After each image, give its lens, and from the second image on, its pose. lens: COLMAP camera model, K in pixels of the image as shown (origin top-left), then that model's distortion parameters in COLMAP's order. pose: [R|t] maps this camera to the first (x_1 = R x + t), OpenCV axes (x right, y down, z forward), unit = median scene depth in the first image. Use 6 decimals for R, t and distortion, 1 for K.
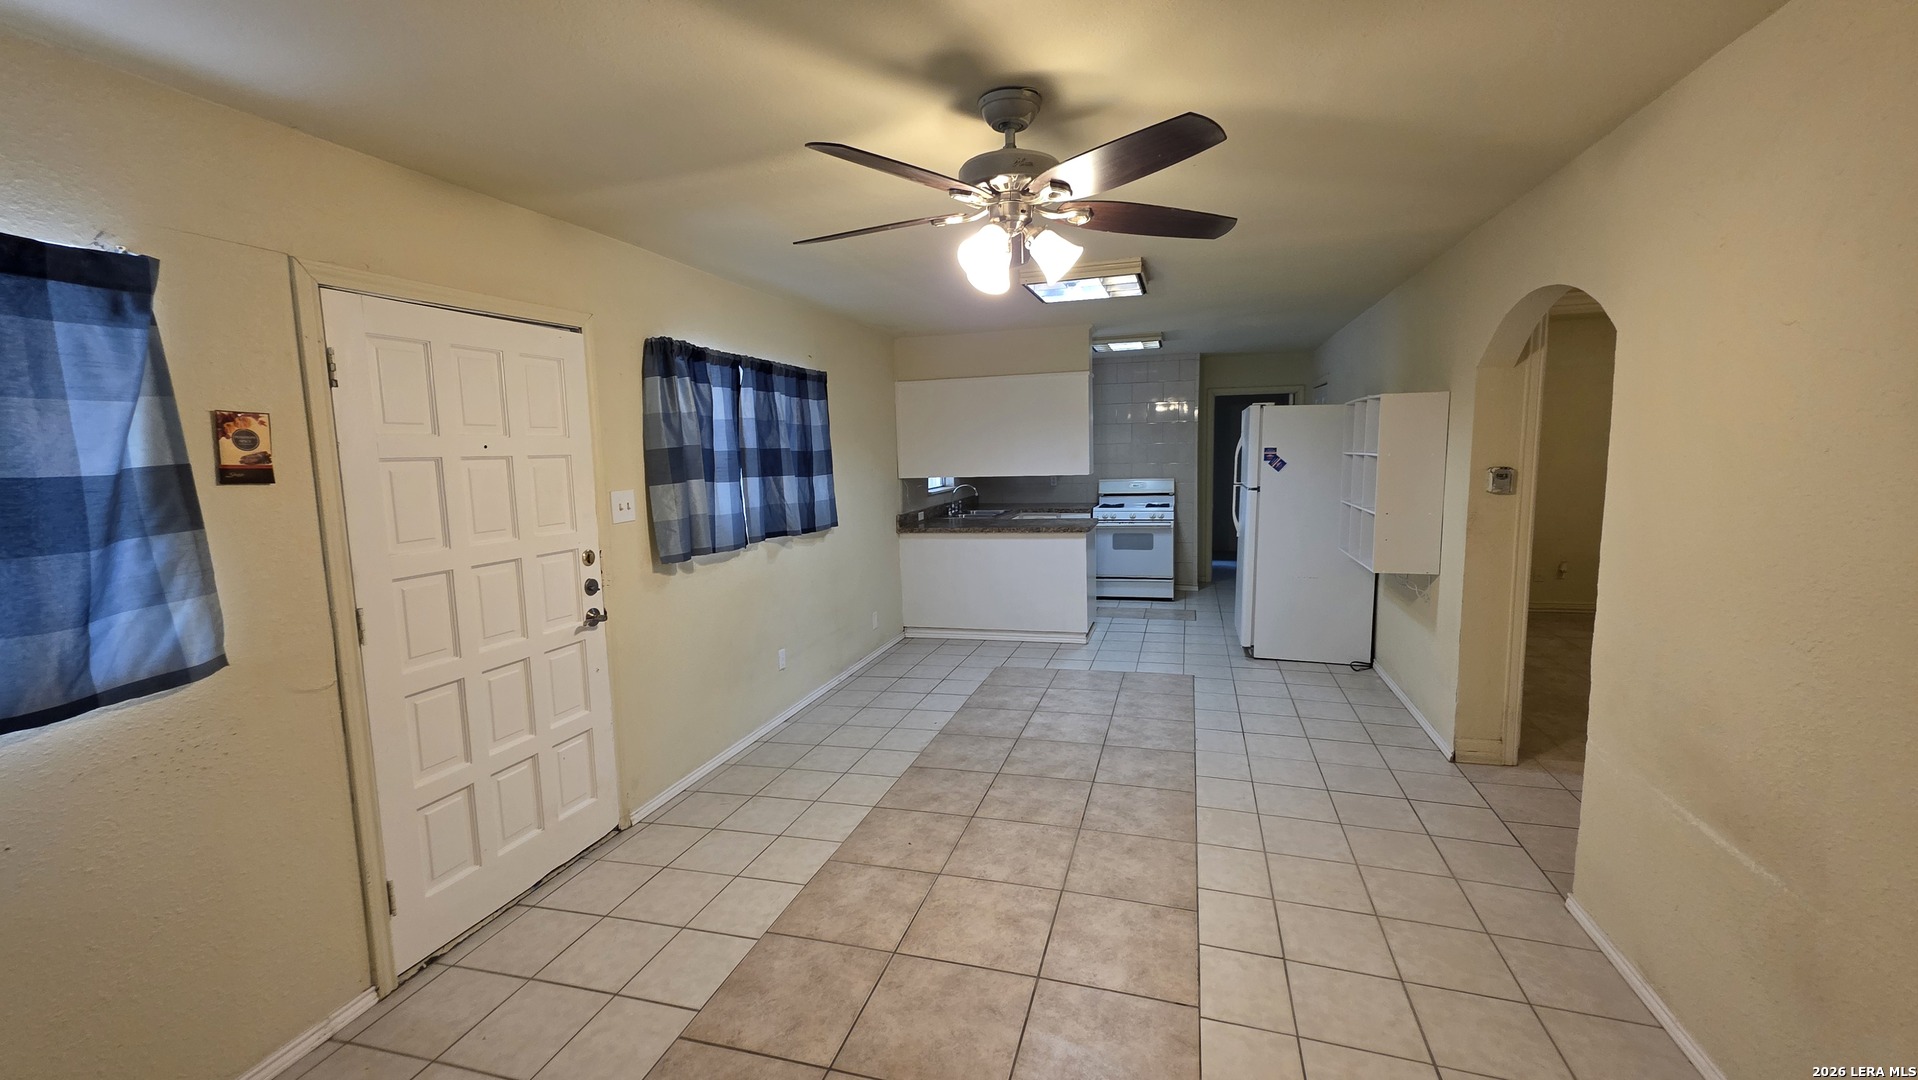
lens RADIAL K [[768.7, 0, 959.0], [0, 768.7, 540.0], [0, 0, 1]] dist [0.007401, -0.000942]
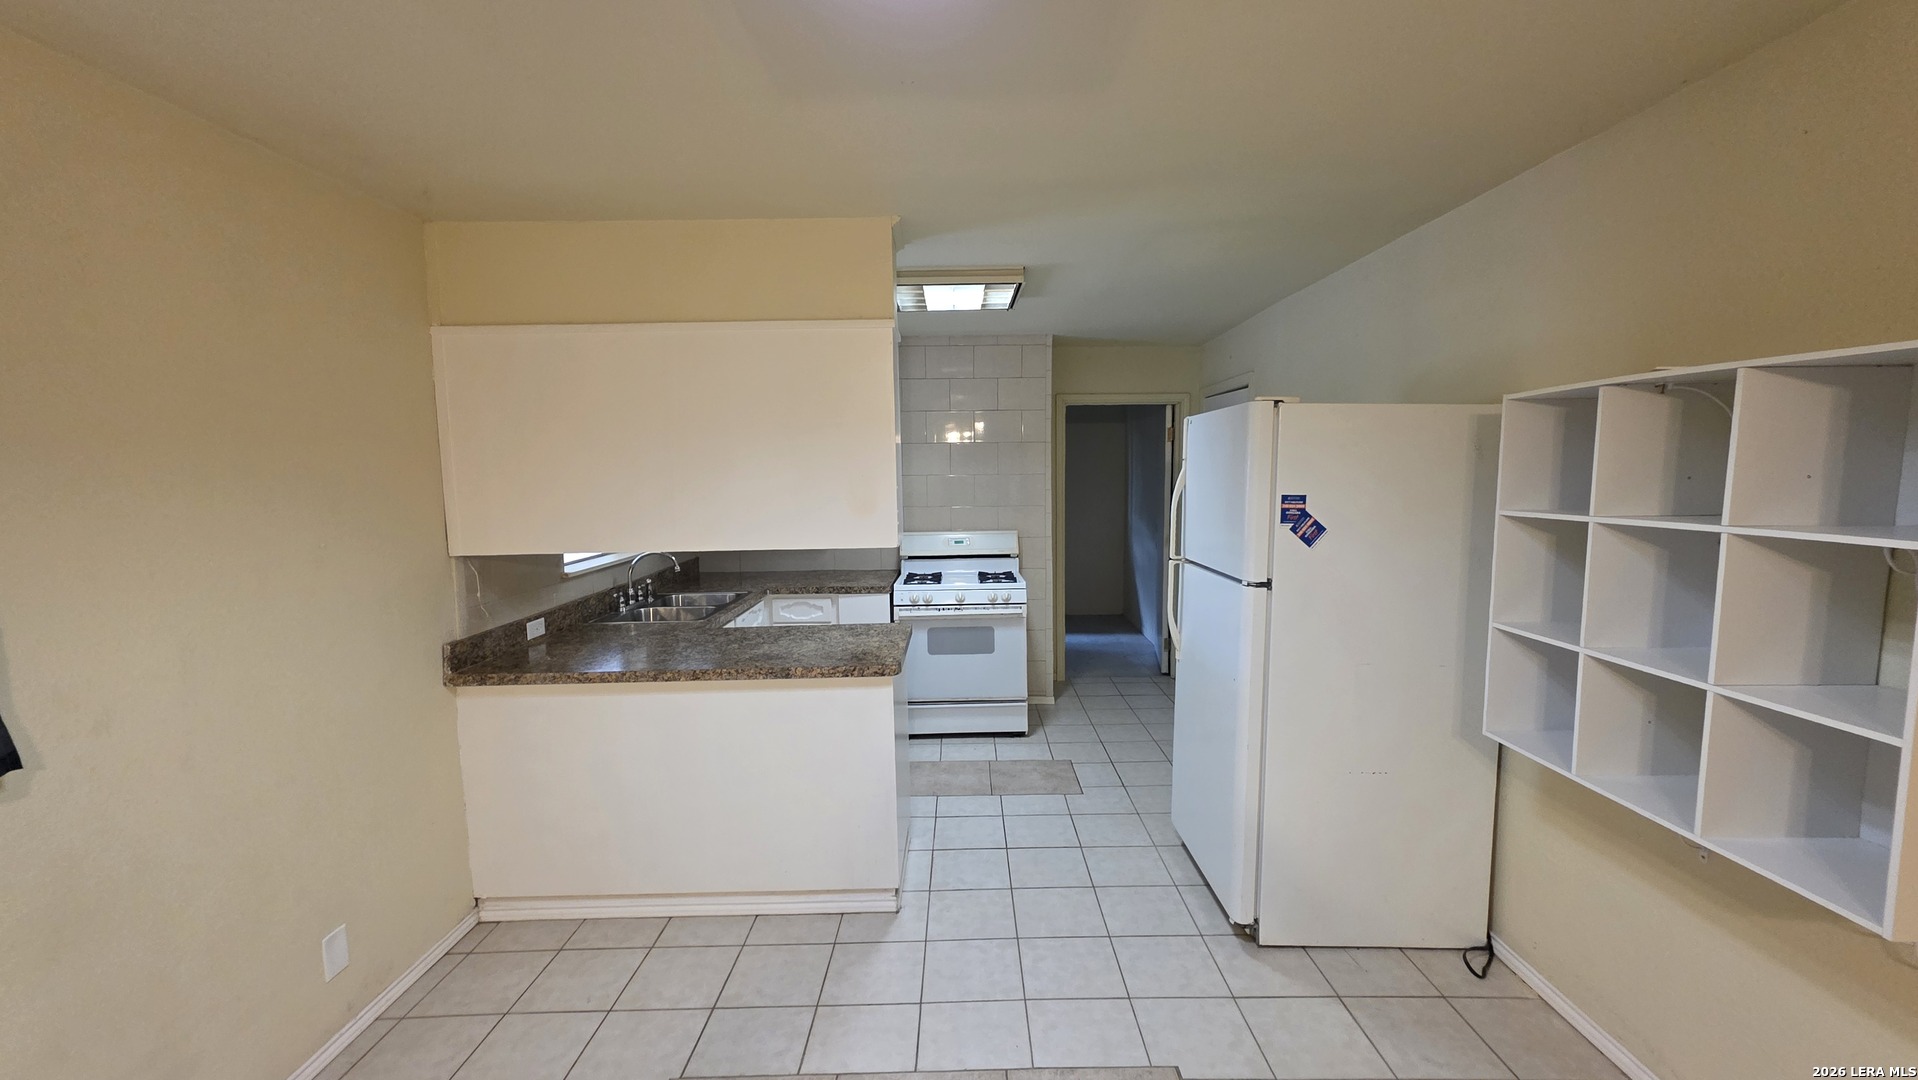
lens RADIAL K [[768.7, 0, 959.0], [0, 768.7, 540.0], [0, 0, 1]] dist [0.007401, -0.000942]
pose [[0.960267, -0.015287, 0.278662, 0.061905], [0.023901, 0.999335, -0.027543, -0.060269], [-0.278056, 0.033109, 0.959994, 0.437058]]
